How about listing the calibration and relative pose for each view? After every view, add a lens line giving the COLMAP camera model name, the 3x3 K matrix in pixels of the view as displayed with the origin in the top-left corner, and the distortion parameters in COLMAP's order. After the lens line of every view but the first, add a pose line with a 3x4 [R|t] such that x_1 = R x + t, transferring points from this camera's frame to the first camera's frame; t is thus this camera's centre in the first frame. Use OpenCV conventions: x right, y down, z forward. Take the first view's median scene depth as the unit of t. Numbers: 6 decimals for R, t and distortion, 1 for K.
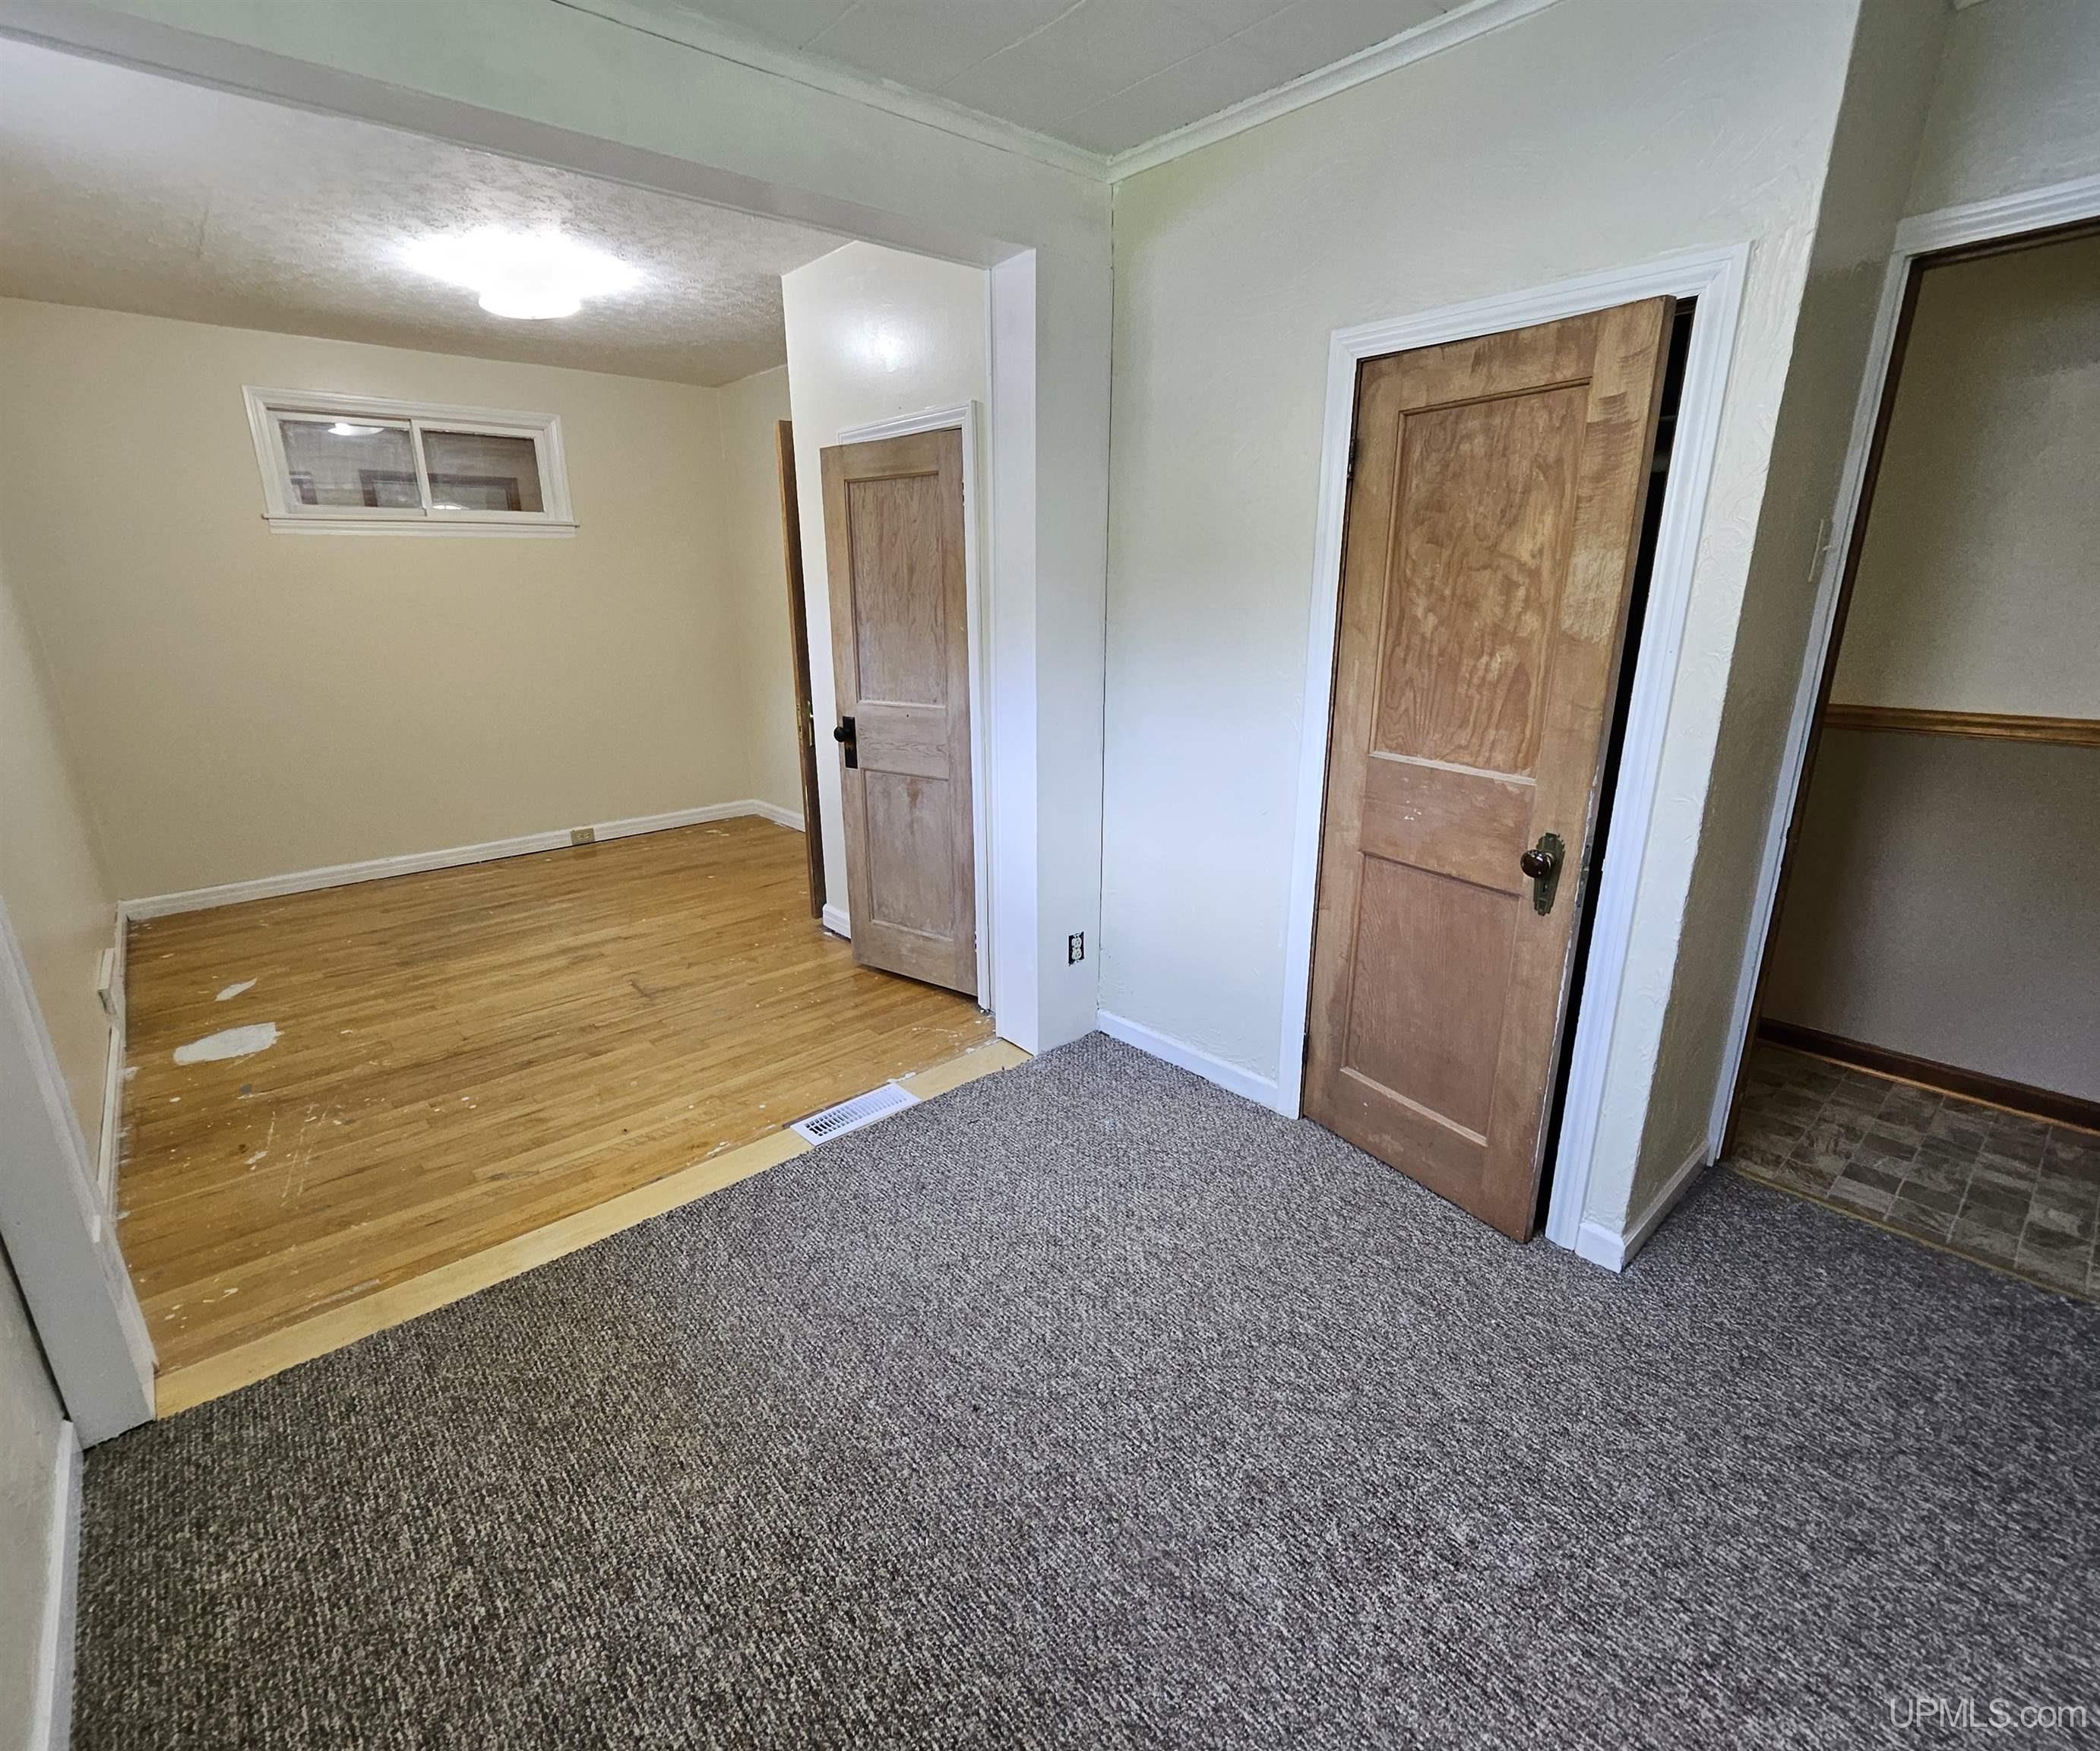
lens RADIAL K [[955.4, 0, 1019.1], [0, 955.4, 860.5], [0, 0, 1]] dist [0.000122, -0.001110]
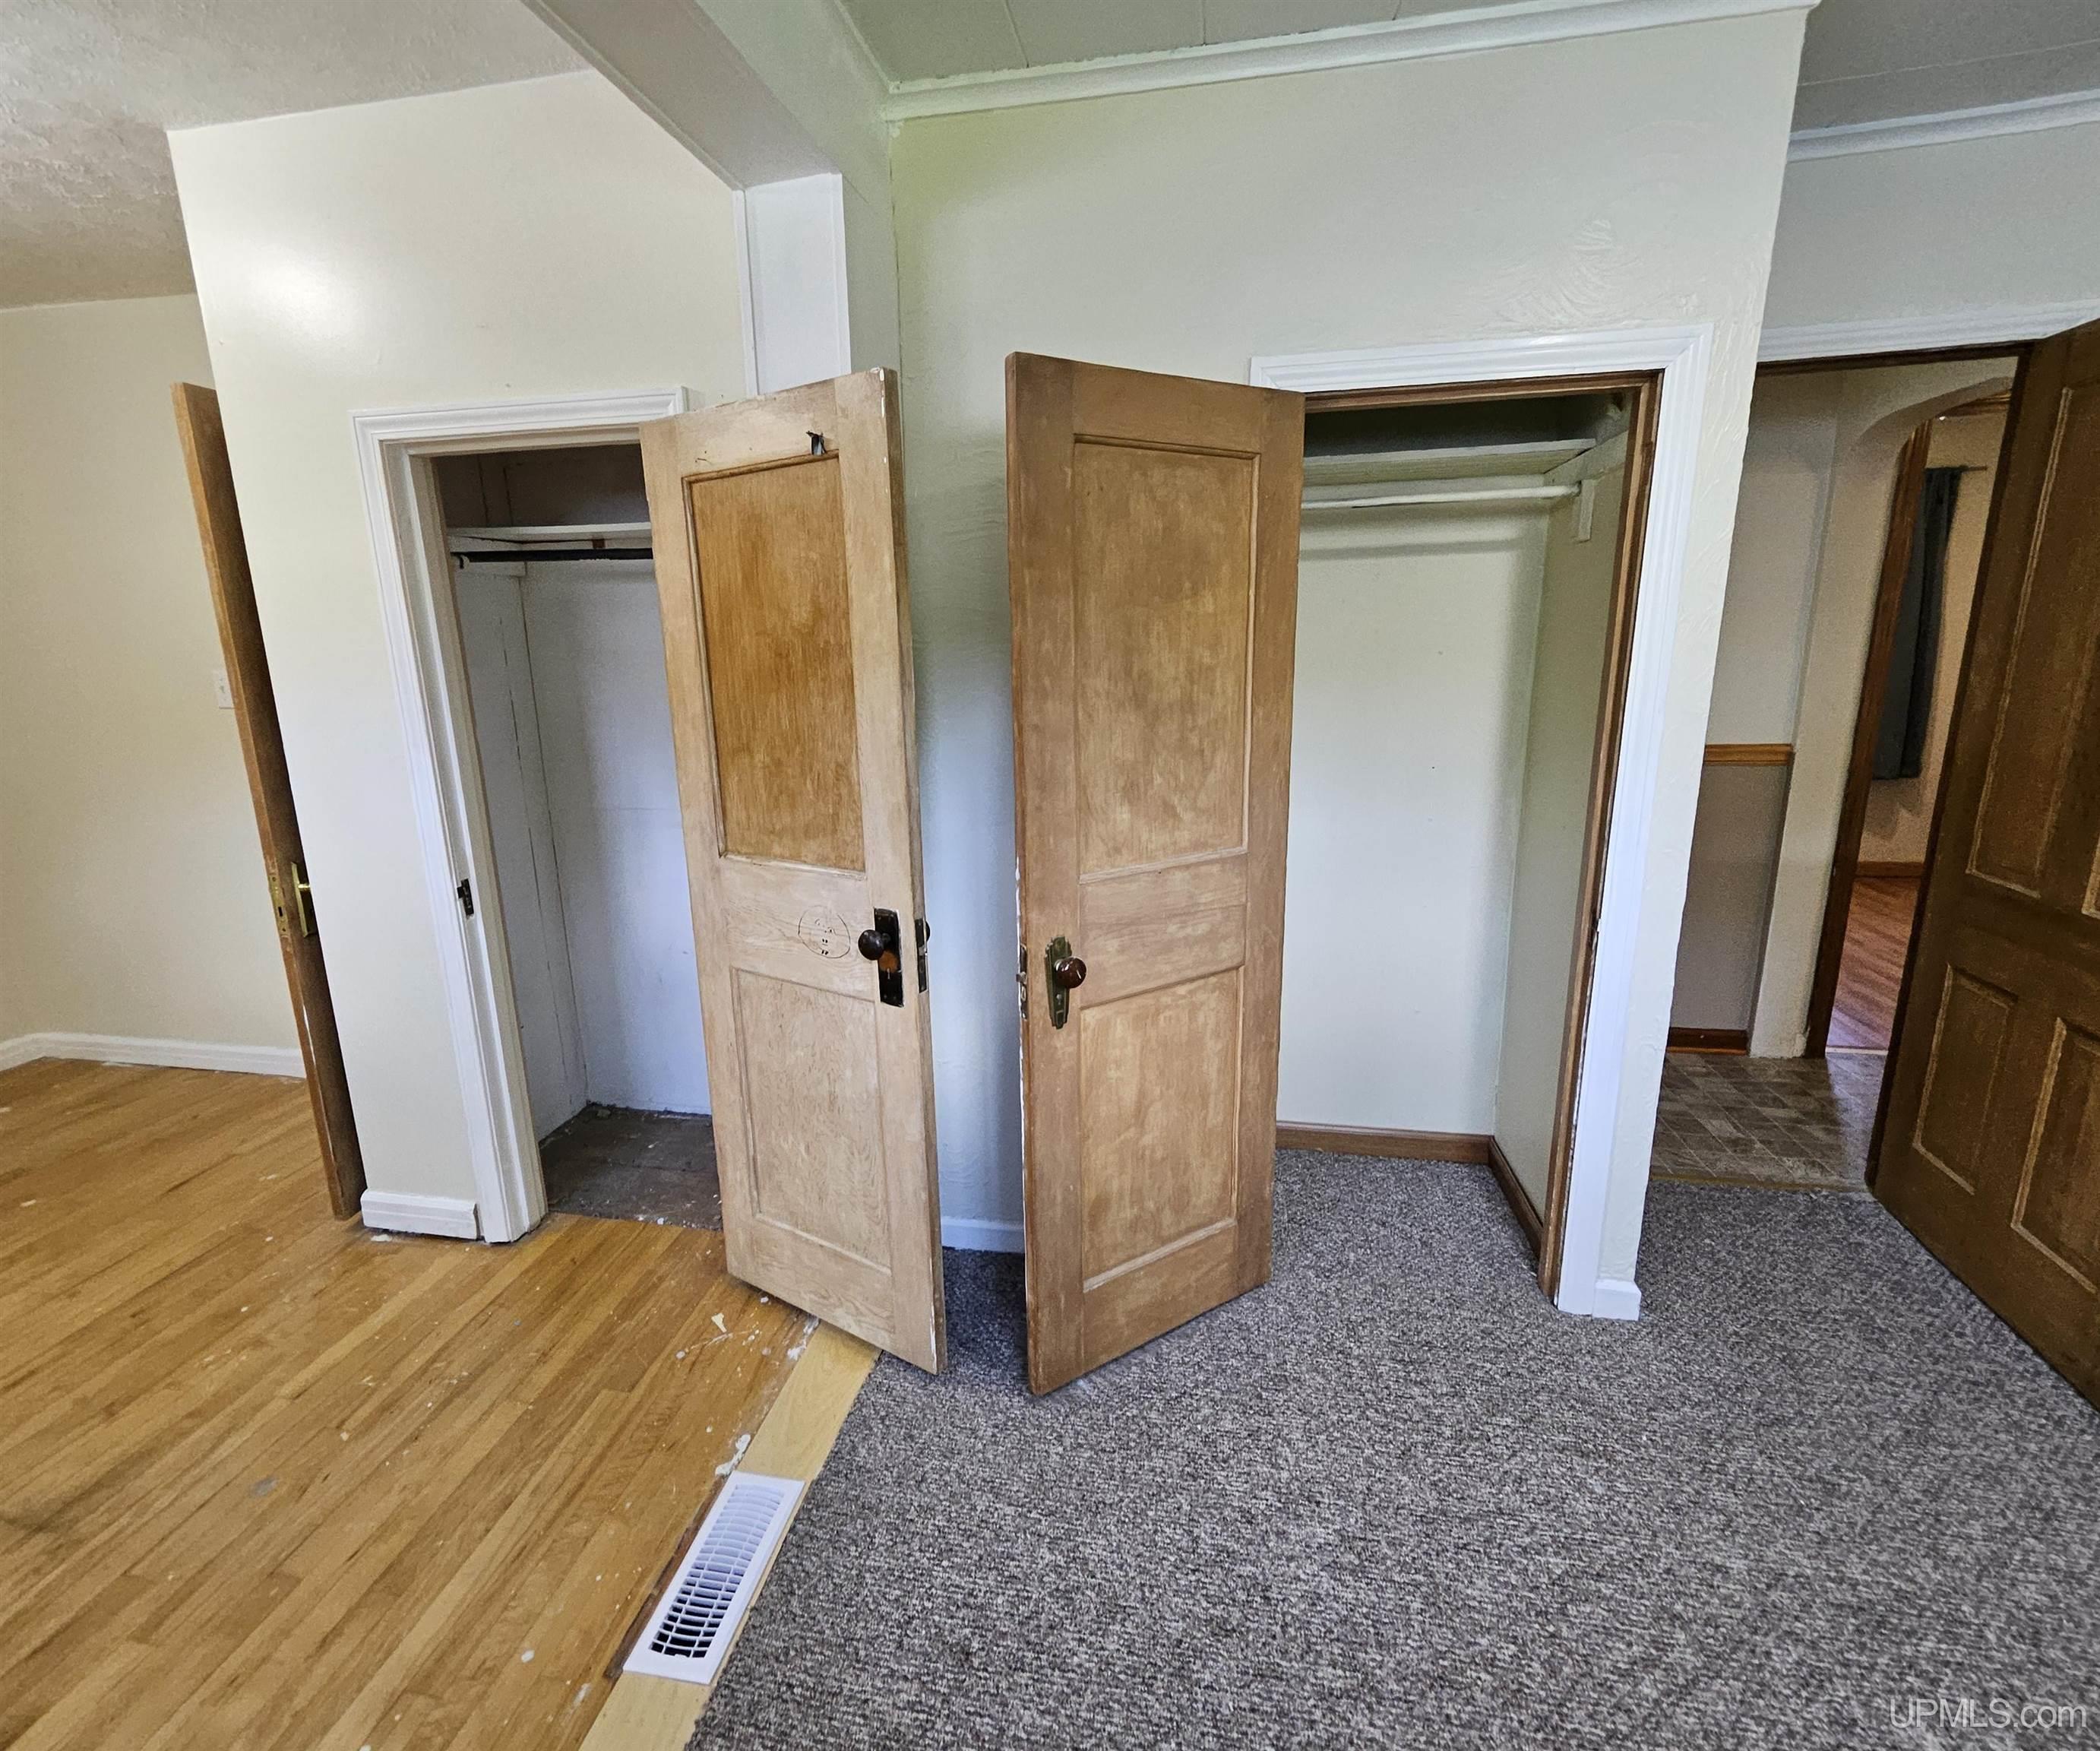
lens RADIAL K [[964.6, 0, 1021.2], [0, 964.6, 855.7], [0, 0, 1]] dist [0.000365, -0.000825]
pose [[0.791865, -0.141628, 0.594046, -0.261779], [0.186229, 0.982406, -0.014026, -0.095928], [-0.581608, 0.121735, 0.804309, 0.316752]]
